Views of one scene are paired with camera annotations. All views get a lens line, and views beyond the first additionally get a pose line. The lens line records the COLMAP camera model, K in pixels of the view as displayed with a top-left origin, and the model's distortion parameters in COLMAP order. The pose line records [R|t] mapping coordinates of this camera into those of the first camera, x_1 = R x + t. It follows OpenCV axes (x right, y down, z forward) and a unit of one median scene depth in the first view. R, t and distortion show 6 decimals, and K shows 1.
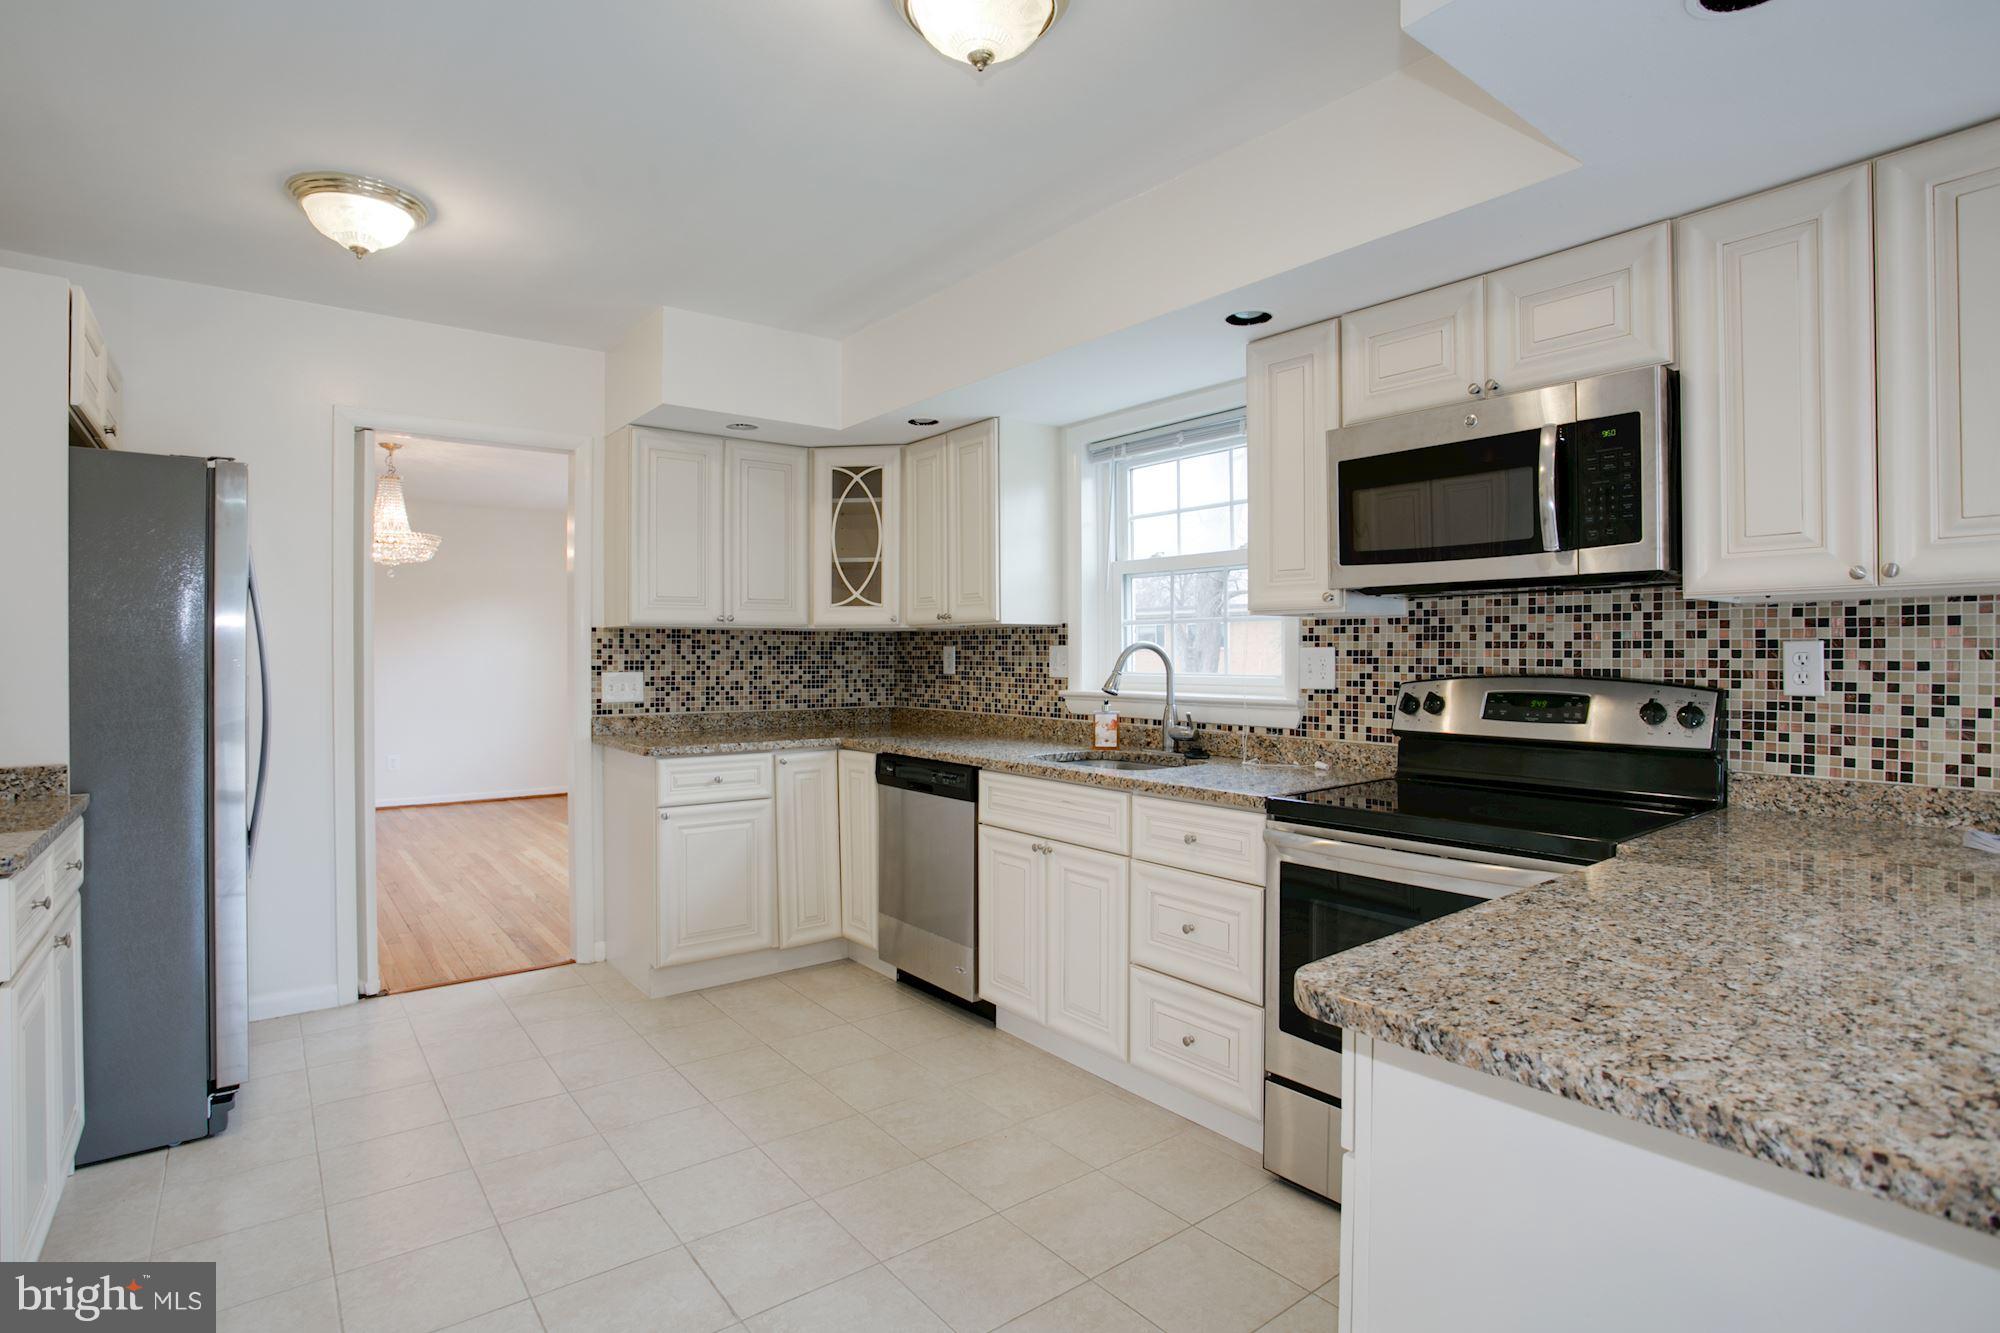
lens RADIAL K [[994.0, 0, 1001.2], [0, 994.0, 657.7], [0, 0, 1]] dist [-0.073111, 0.038096]
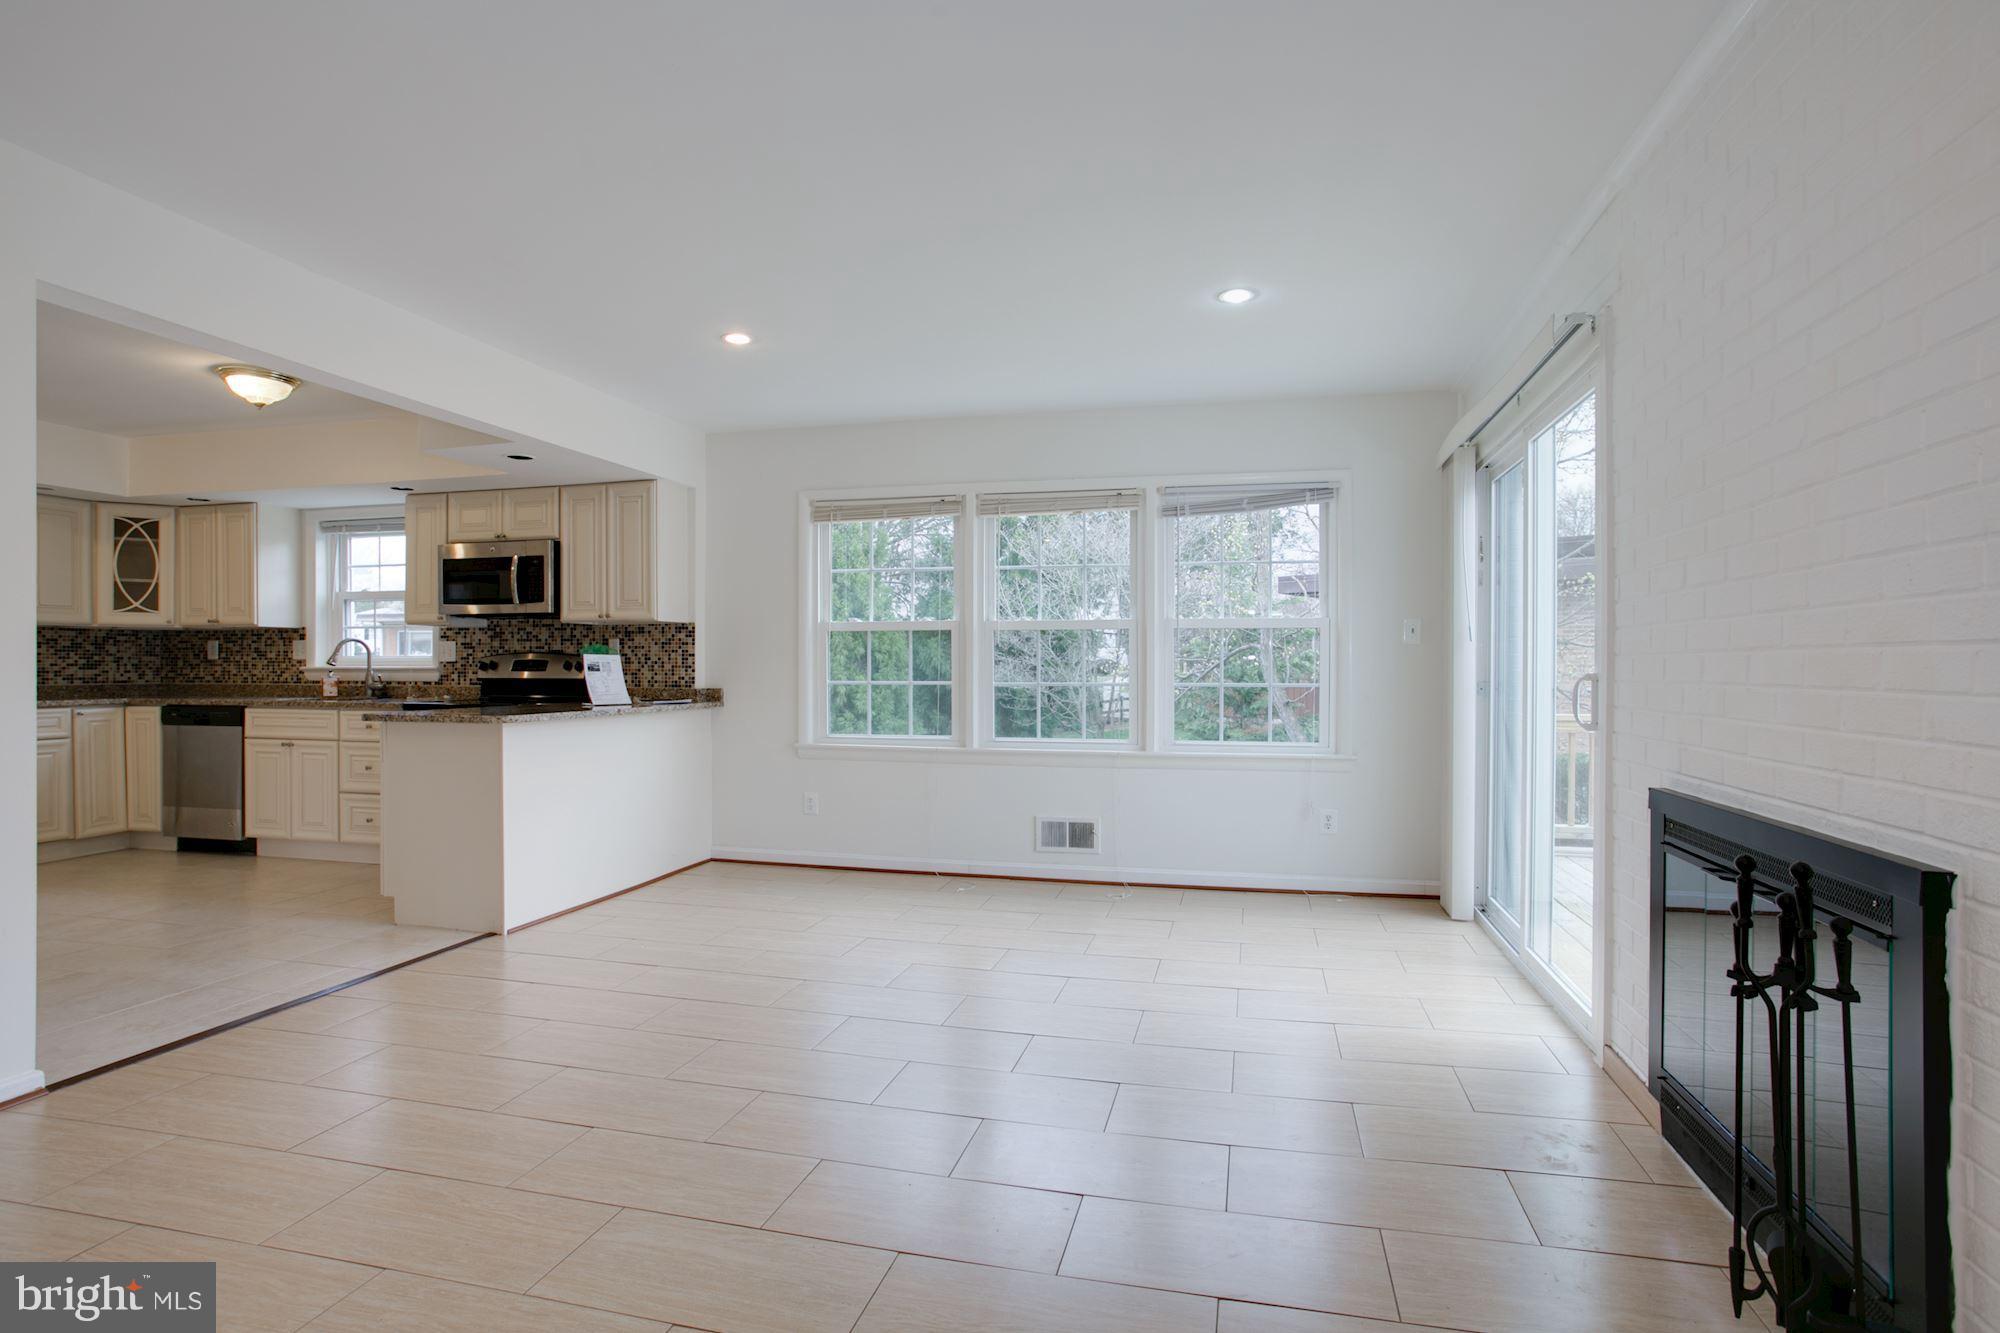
lens RADIAL K [[1010.0, 0, 1000.0], [0, 1010.0, 666.5], [0, 0, 1]] dist [-0.050056, 0.028506]
pose [[0.788251, -0.000259, 0.615354, -0.051885], [0.001410, 0.999998, -0.001385, 0.046673], [-0.615353, 0.001959, 0.788250, -1.350363]]
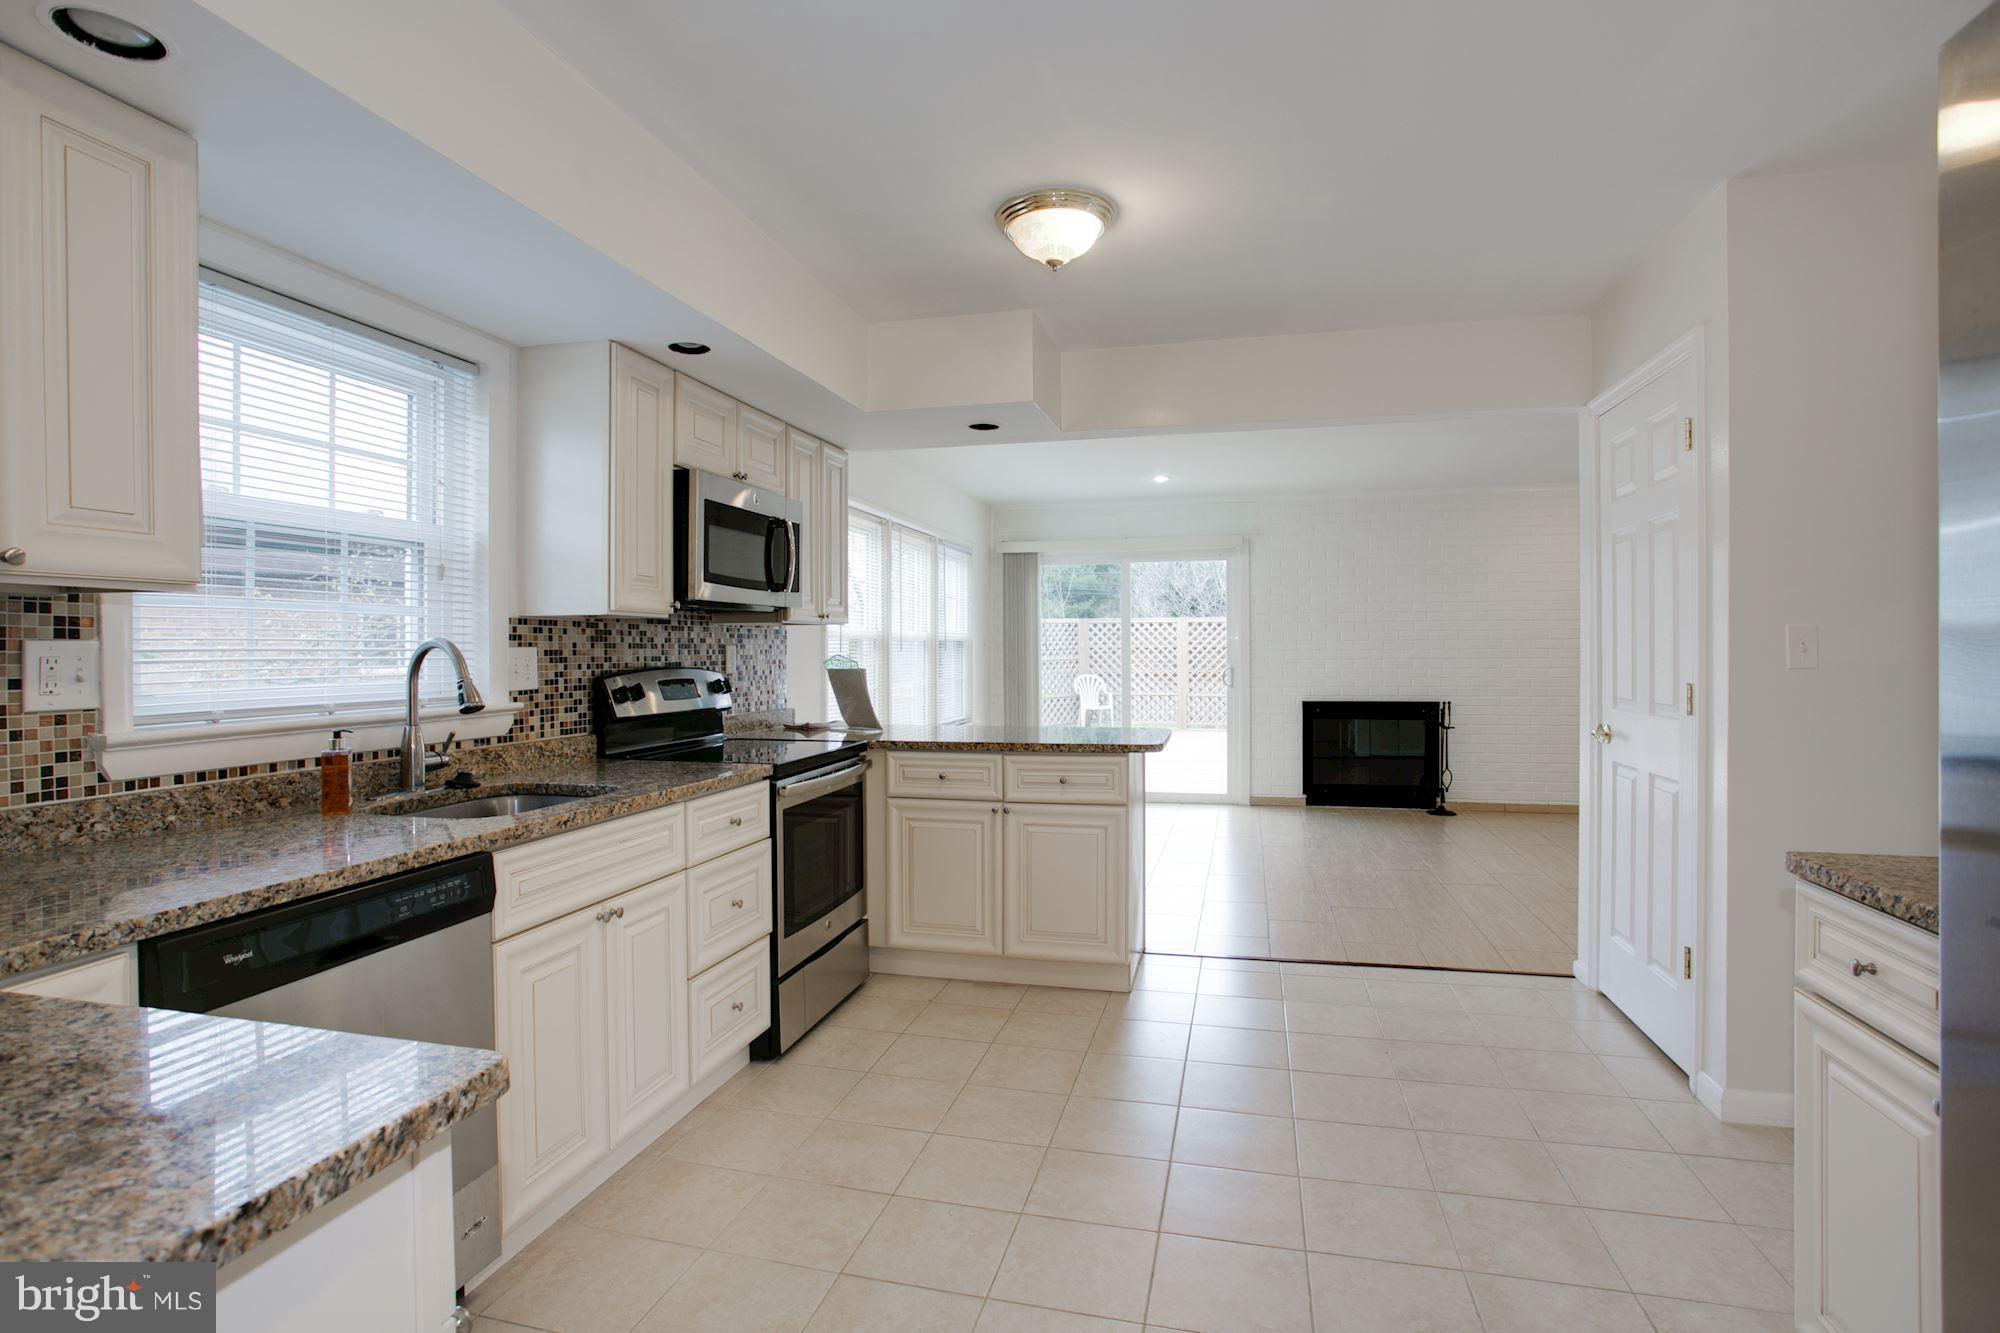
lens RADIAL K [[994.0, 0, 1001.2], [0, 994.0, 657.7], [0, 0, 1]] dist [-0.073111, 0.038096]
pose [[-0.617342, -0.003706, 0.786686, -0.718953], [0.008660, 0.999896, 0.011506, -0.006960], [-0.786648, 0.013916, -0.617246, 1.219906]]
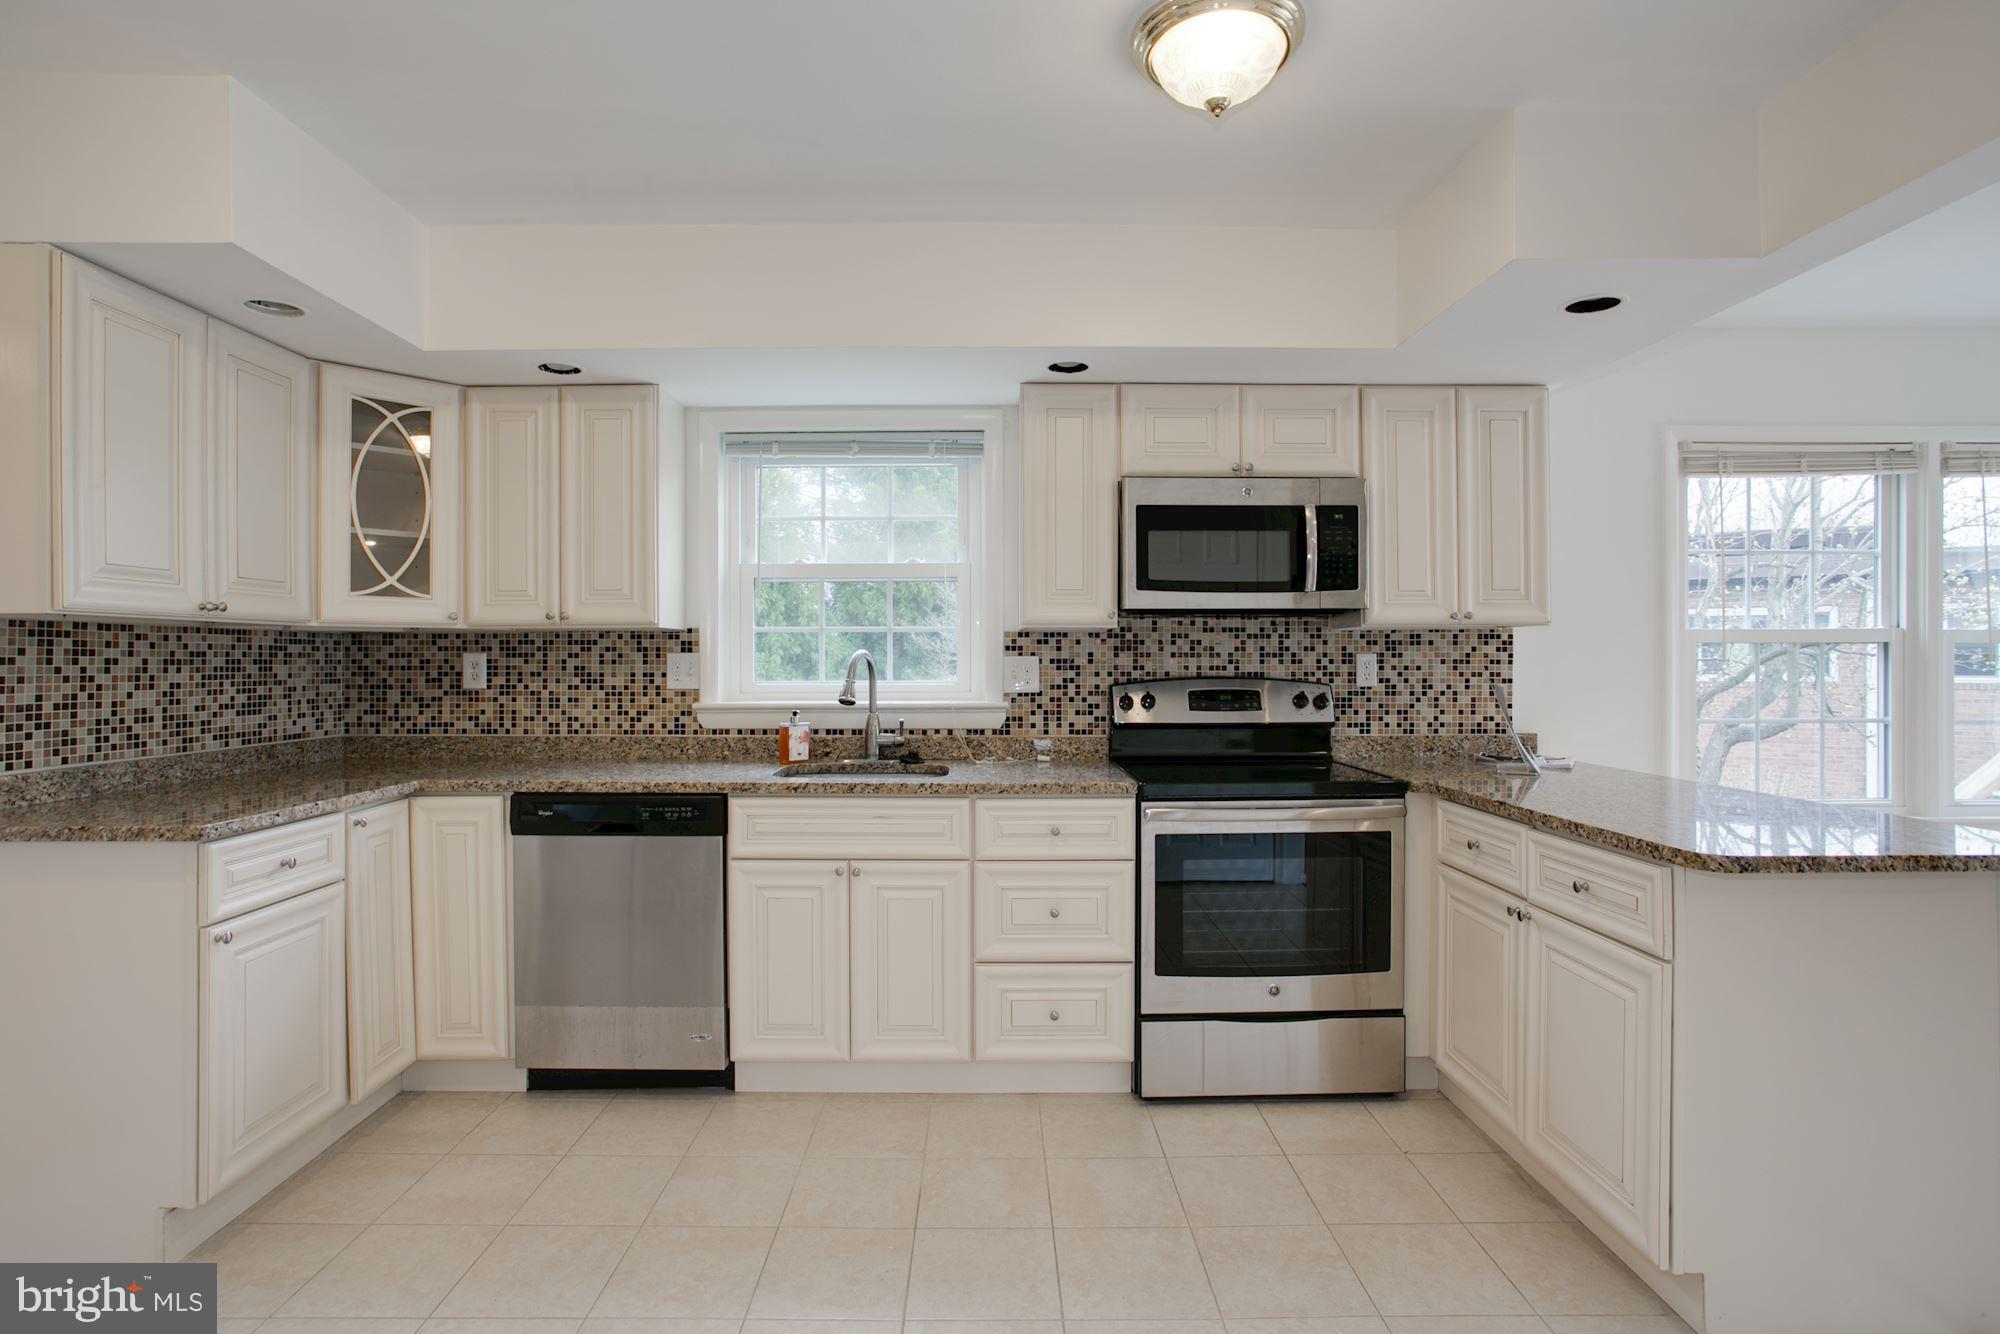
lens RADIAL K [[994.0, 0, 1001.2], [0, 994.0, 658.2], [0, 0, 1]] dist [-0.073111, 0.038096]
pose [[0.610640, -0.000356, 0.791908, -0.605653], [0.004449, 0.999986, -0.002981, -0.004793], [-0.791895, 0.005344, 0.610633, 0.314242]]
